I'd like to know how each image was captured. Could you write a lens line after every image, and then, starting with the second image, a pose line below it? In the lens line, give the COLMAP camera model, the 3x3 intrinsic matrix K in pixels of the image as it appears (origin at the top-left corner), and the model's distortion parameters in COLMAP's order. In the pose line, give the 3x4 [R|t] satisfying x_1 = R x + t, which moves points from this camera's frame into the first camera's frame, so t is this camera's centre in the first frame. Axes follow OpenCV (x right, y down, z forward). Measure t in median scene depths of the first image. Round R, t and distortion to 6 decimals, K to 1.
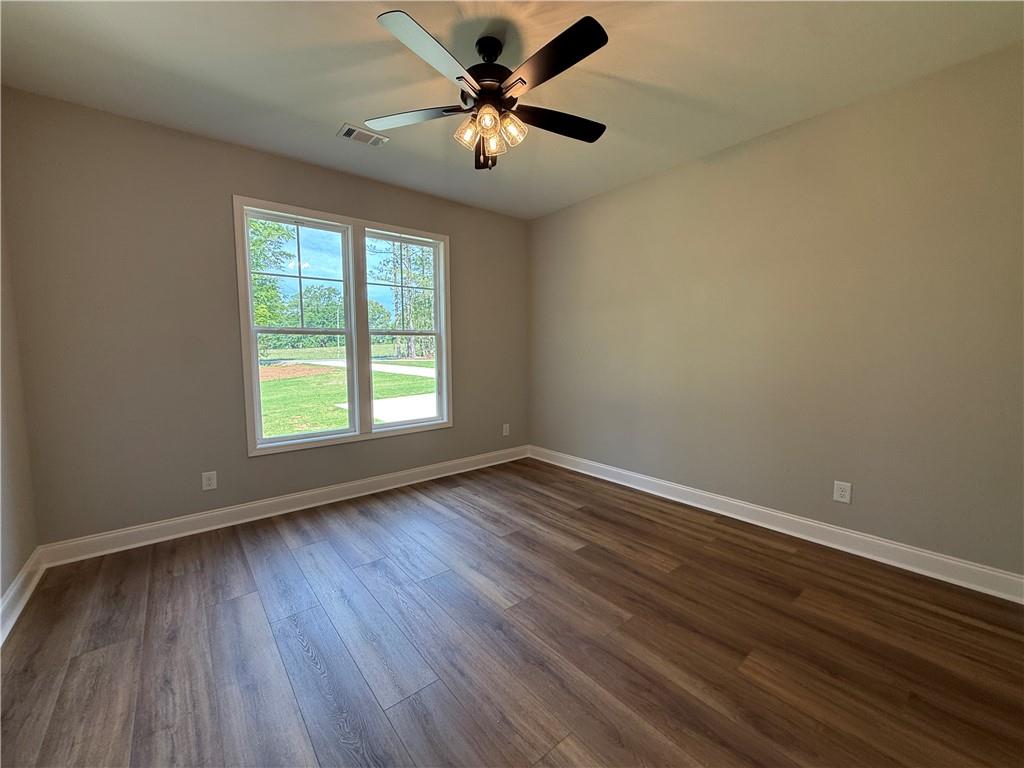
lens RADIAL K [[408.1, 0, 512.4], [0, 408.1, 383.0], [0, 0, 1]] dist [-0.002342, -0.000033]
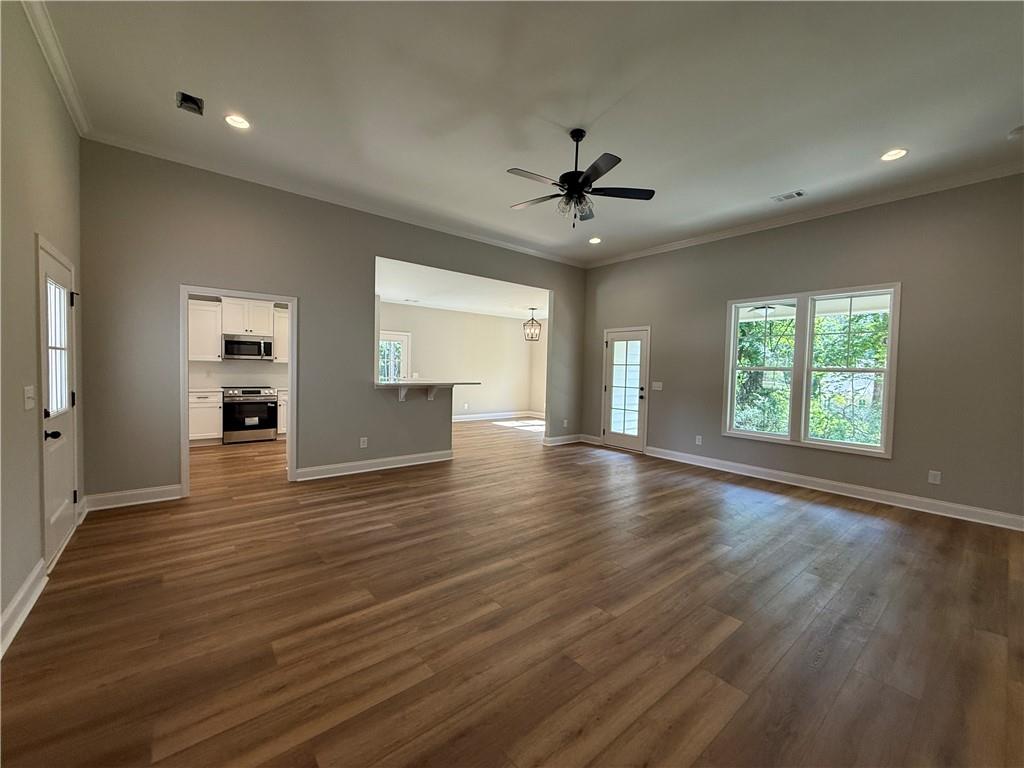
lens RADIAL K [[408.1, 0, 509.9], [0, 408.1, 383.5], [0, 0, 1]] dist [-0.002342, -0.000033]
pose [[-0.012740, 0.039179, -0.999151, 1.577753], [-0.116757, 0.992338, 0.040401, -0.022755], [0.993079, 0.117173, -0.008068, 0.026468]]
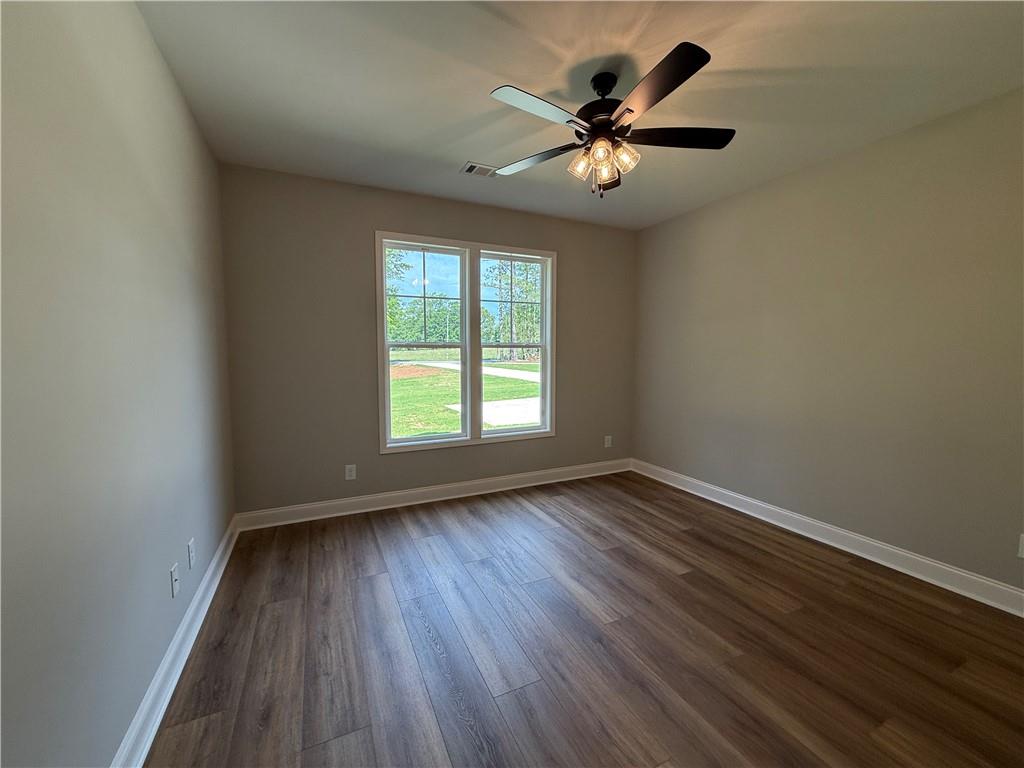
lens RADIAL K [[408.1, 0, 511.2], [0, 408.1, 383.3], [0, 0, 1]] dist [-0.002342, -0.000033]
pose [[0.969439, 0.025298, -0.244026, -0.009671], [-0.027247, 0.999618, -0.004615, -0.031450], [0.243816, 0.011123, 0.969758, -0.047950]]
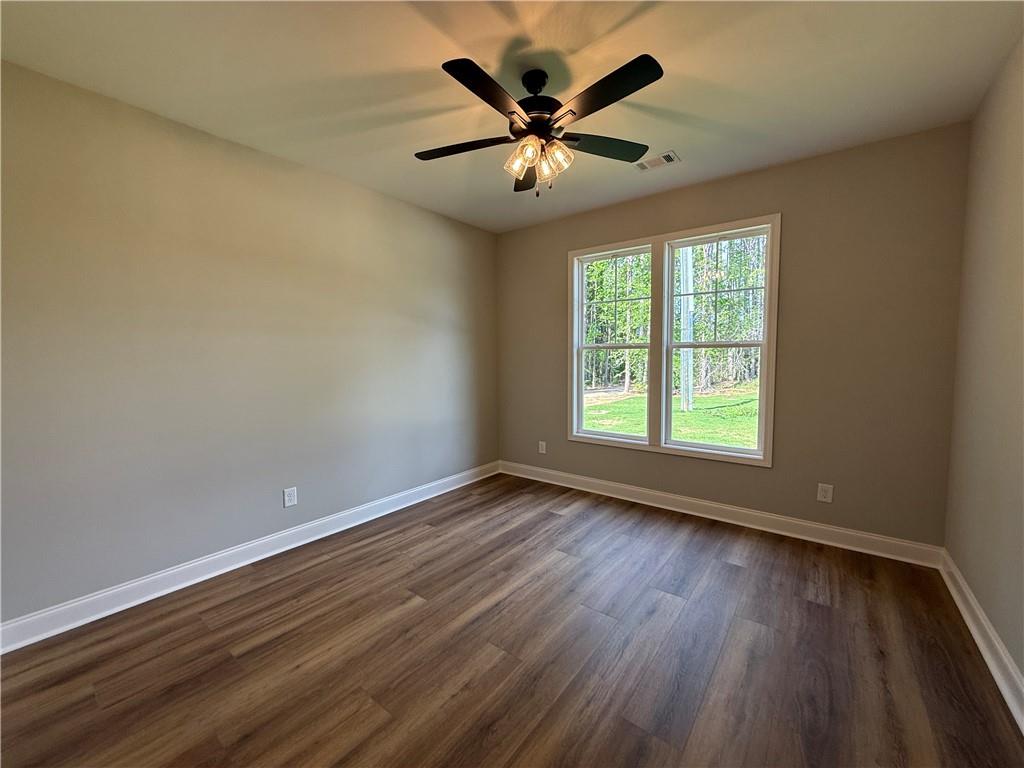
lens RADIAL K [[408.1, 0, 512.3], [0, 408.1, 387.5], [0, 0, 1]] dist [-0.002342, -0.000033]
pose [[0.214287, 0.071735, -0.974133, 0.814763], [-0.085111, 0.994878, 0.054540, -0.069087], [0.973056, 0.071222, 0.219295, 0.644678]]
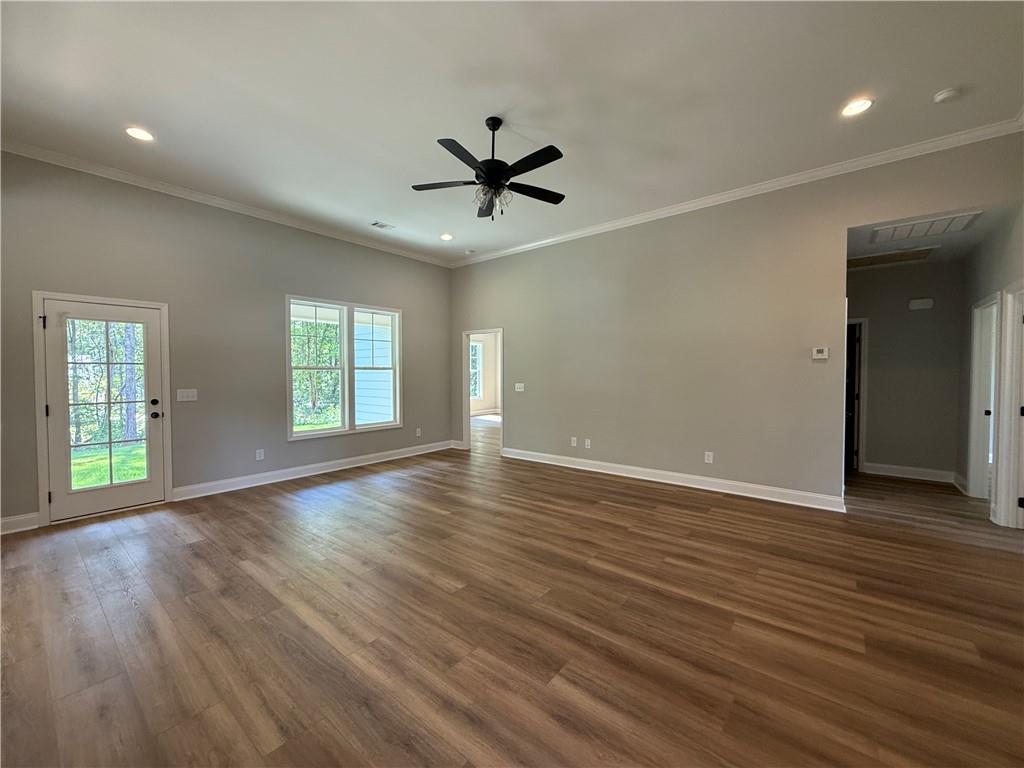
lens RADIAL K [[408.1, 0, 509.6], [0, 408.1, 382.0], [0, 0, 1]] dist [-0.002342, -0.000033]
pose [[0.981633, -0.007540, 0.190630, -0.072333], [0.021079, 0.997387, -0.069097, 0.088636], [-0.189611, 0.071847, 0.979227, -1.103607]]
